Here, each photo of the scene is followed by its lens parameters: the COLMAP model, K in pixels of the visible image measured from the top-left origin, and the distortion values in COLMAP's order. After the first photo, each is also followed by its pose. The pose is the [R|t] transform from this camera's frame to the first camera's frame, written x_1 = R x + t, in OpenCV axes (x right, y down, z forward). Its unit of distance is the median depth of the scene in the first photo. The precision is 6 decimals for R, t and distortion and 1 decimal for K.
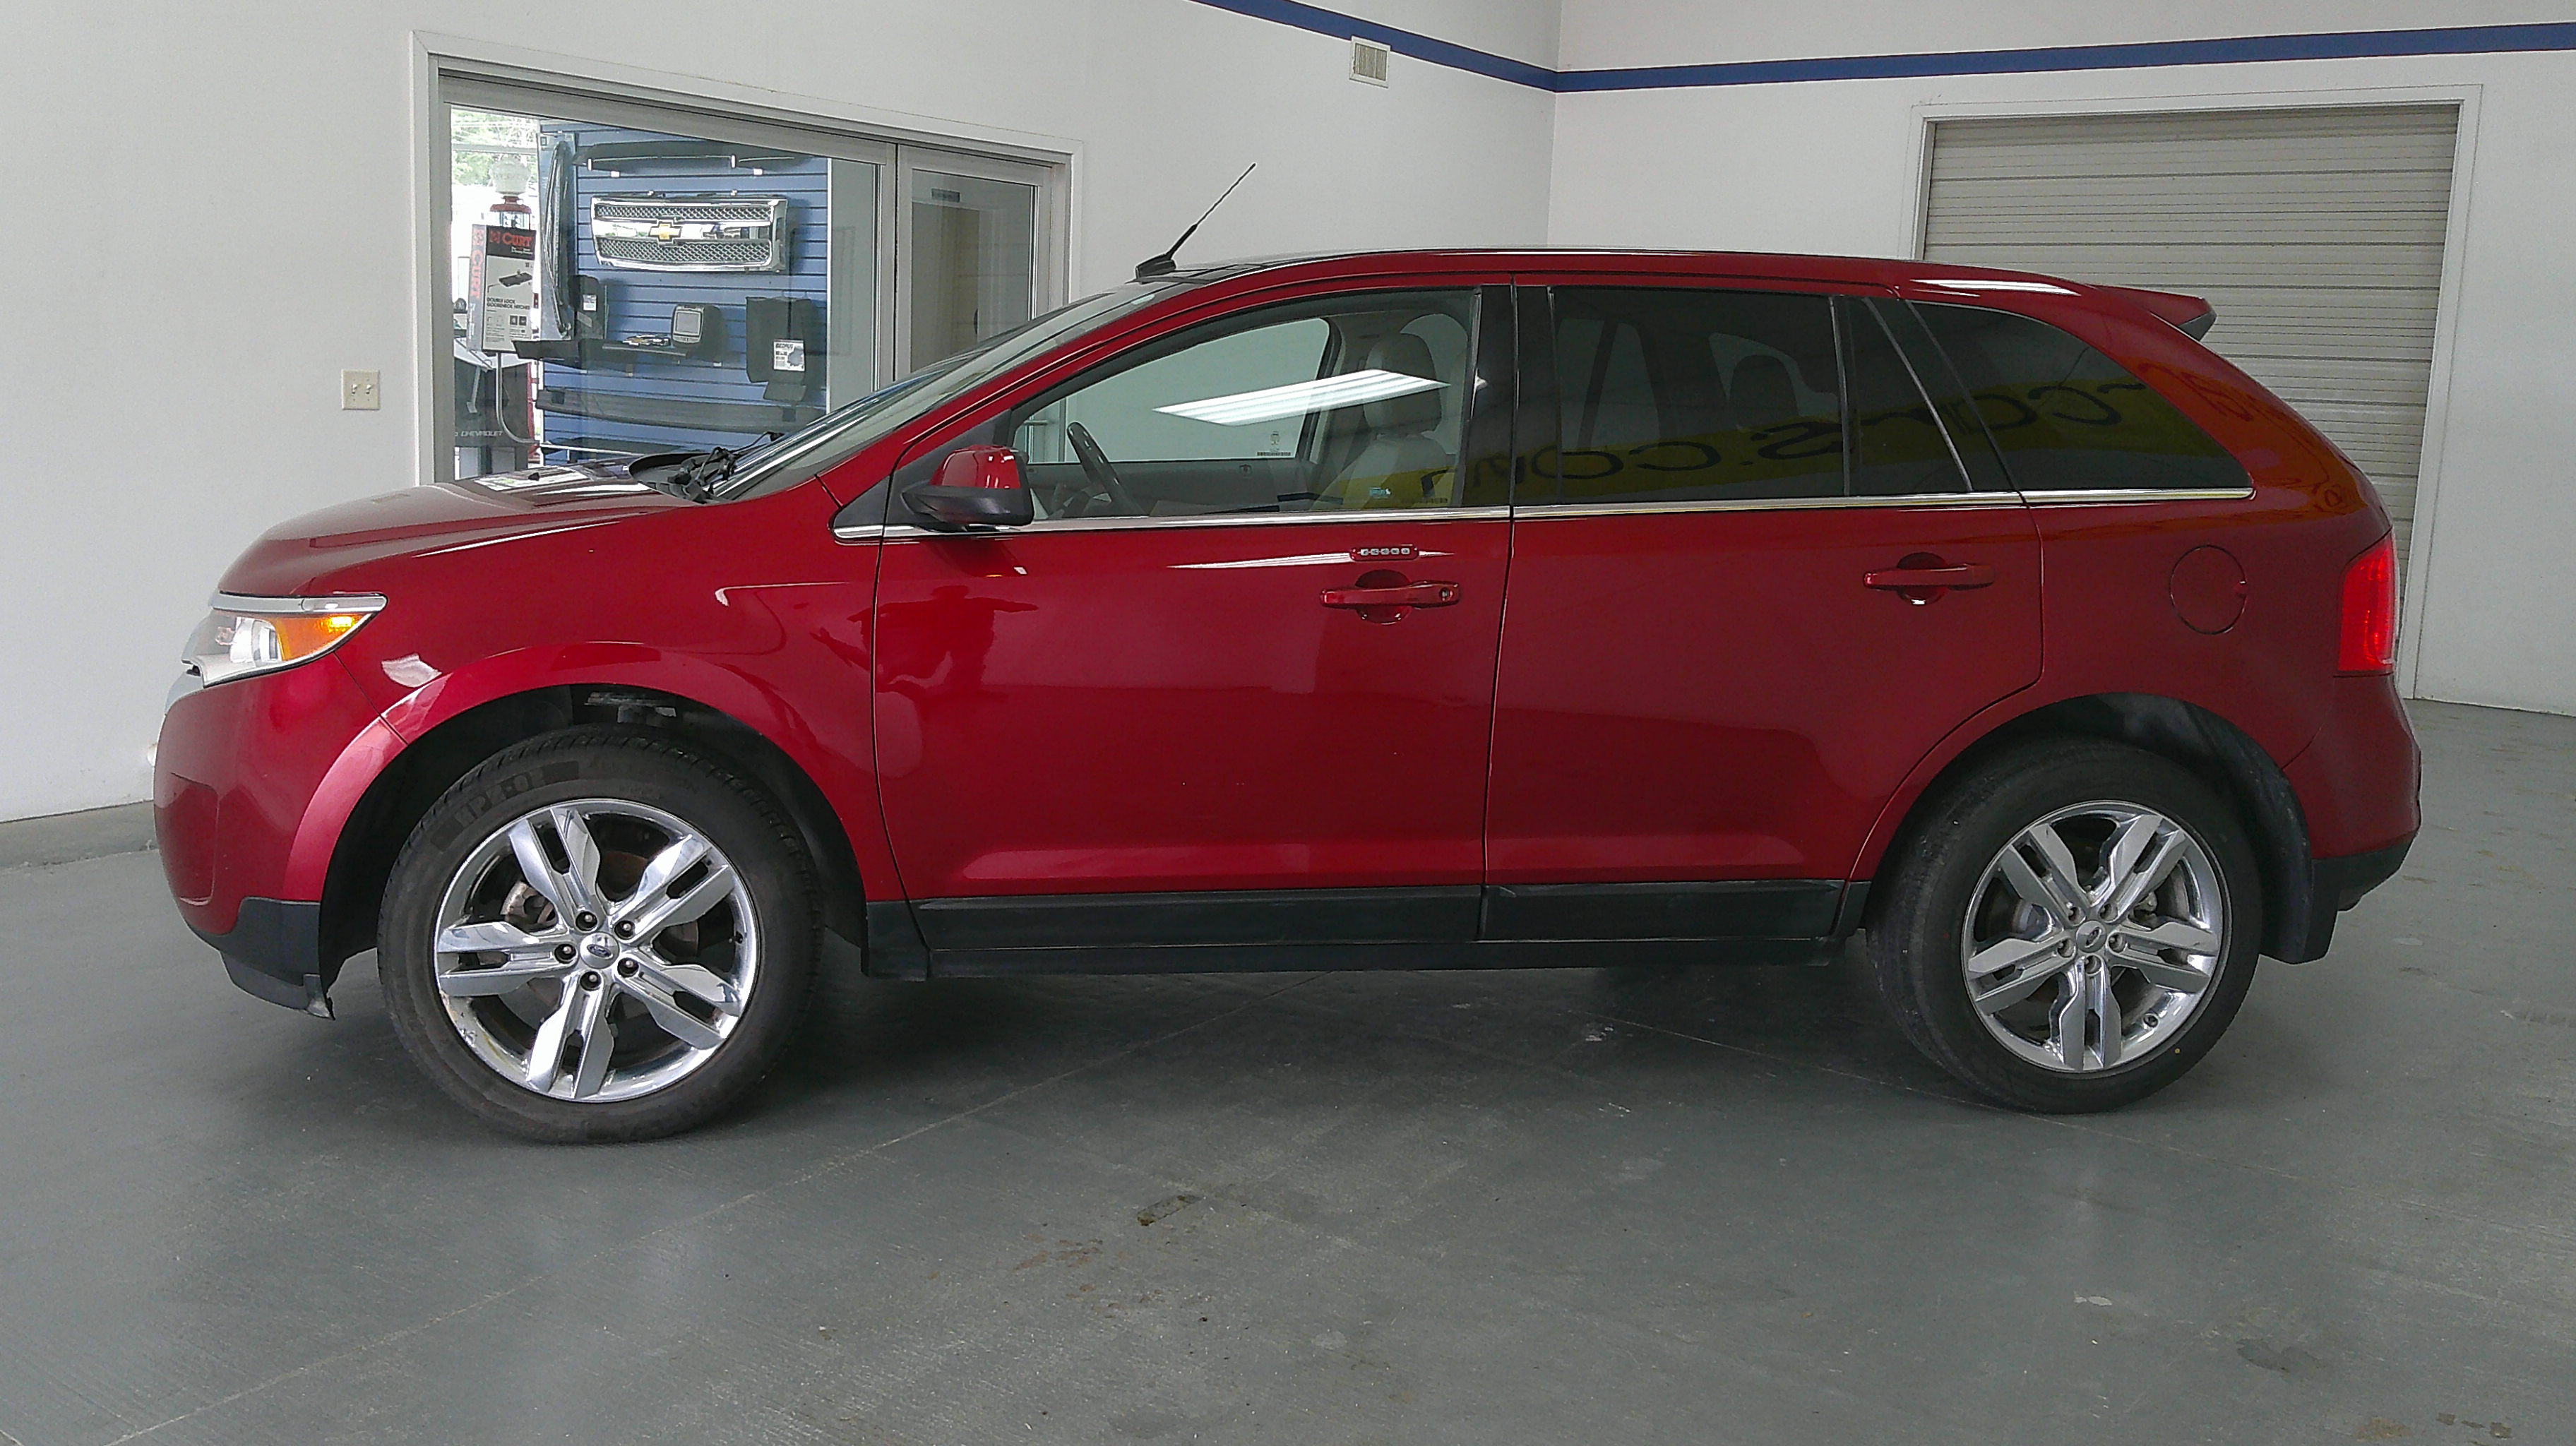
lens RADIAL K [[2094.4, 0, 1266.1], [0, 2094.4, 727.3], [0, 0, 1]] dist [0.041569, -0.085772]
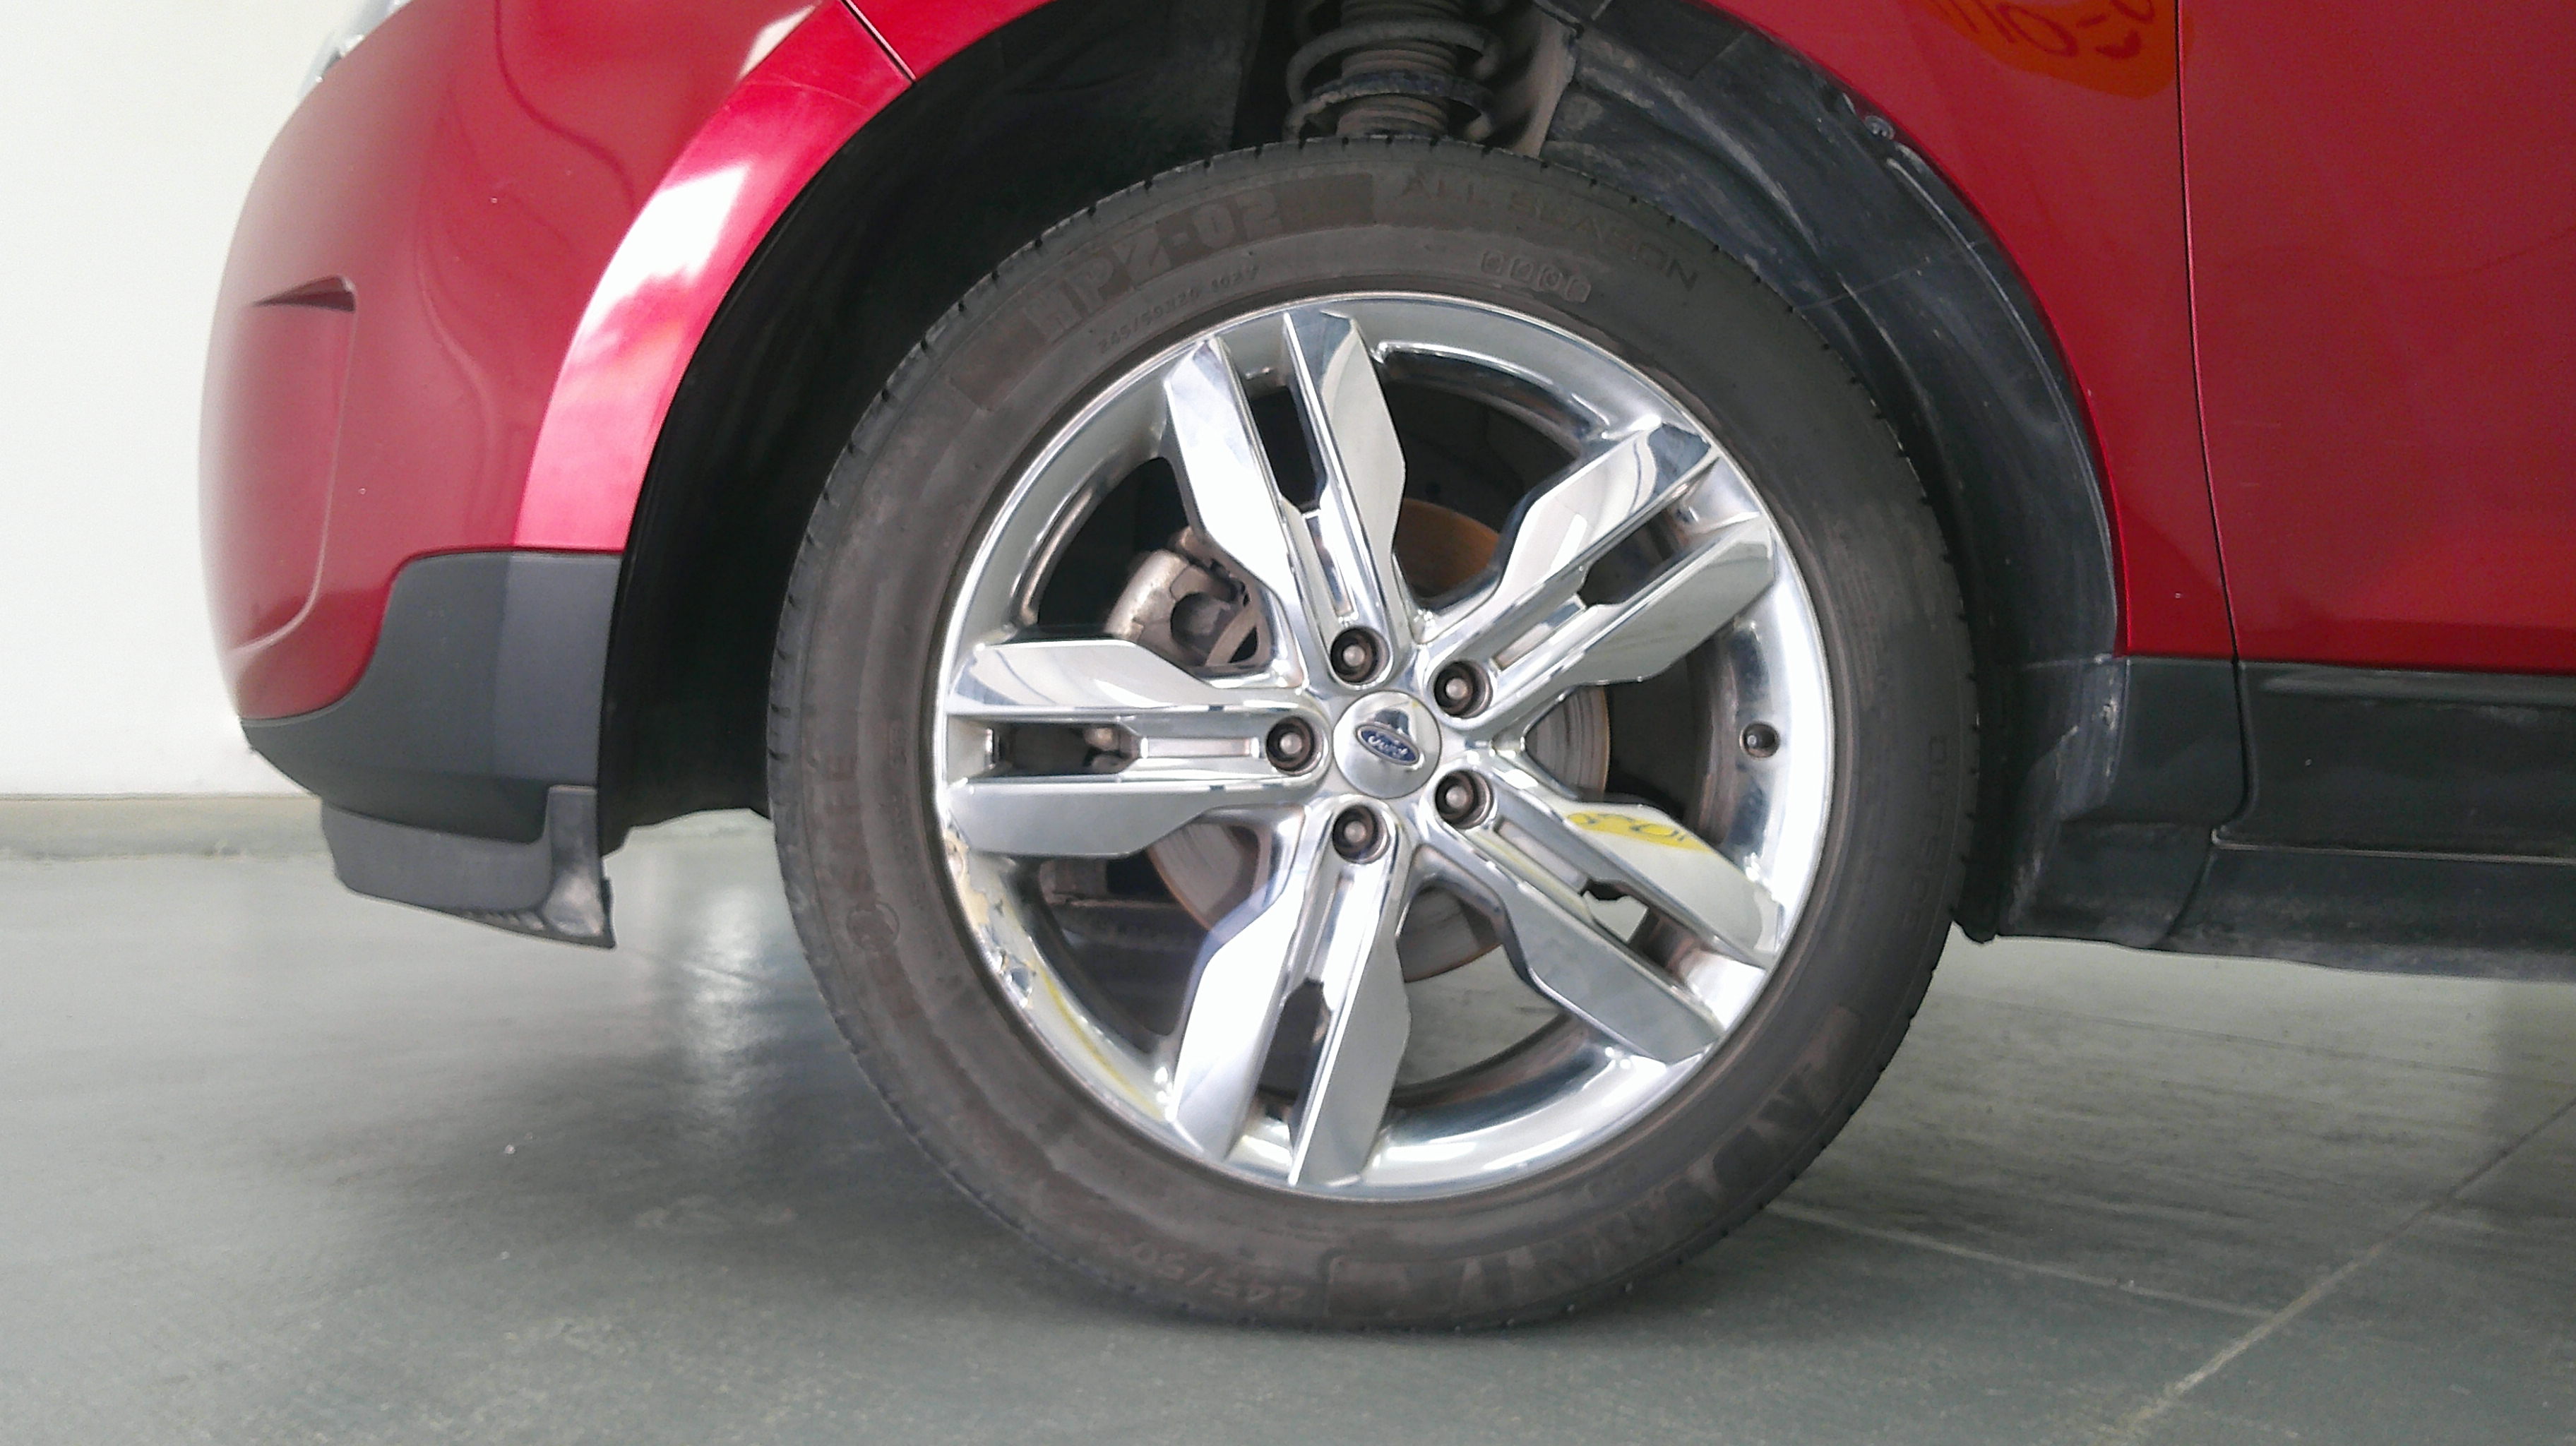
lens RADIAL K [[2094.4, 0, 1264.5], [0, 2094.4, 732.2], [0, 0, 1]] dist [0.041569, -0.085772]
pose [[0.998010, 0.020098, -0.059775, -0.317184], [-0.029207, 0.987377, -0.155669, 0.158328], [0.055892, 0.157105, 0.985999, 0.660047]]
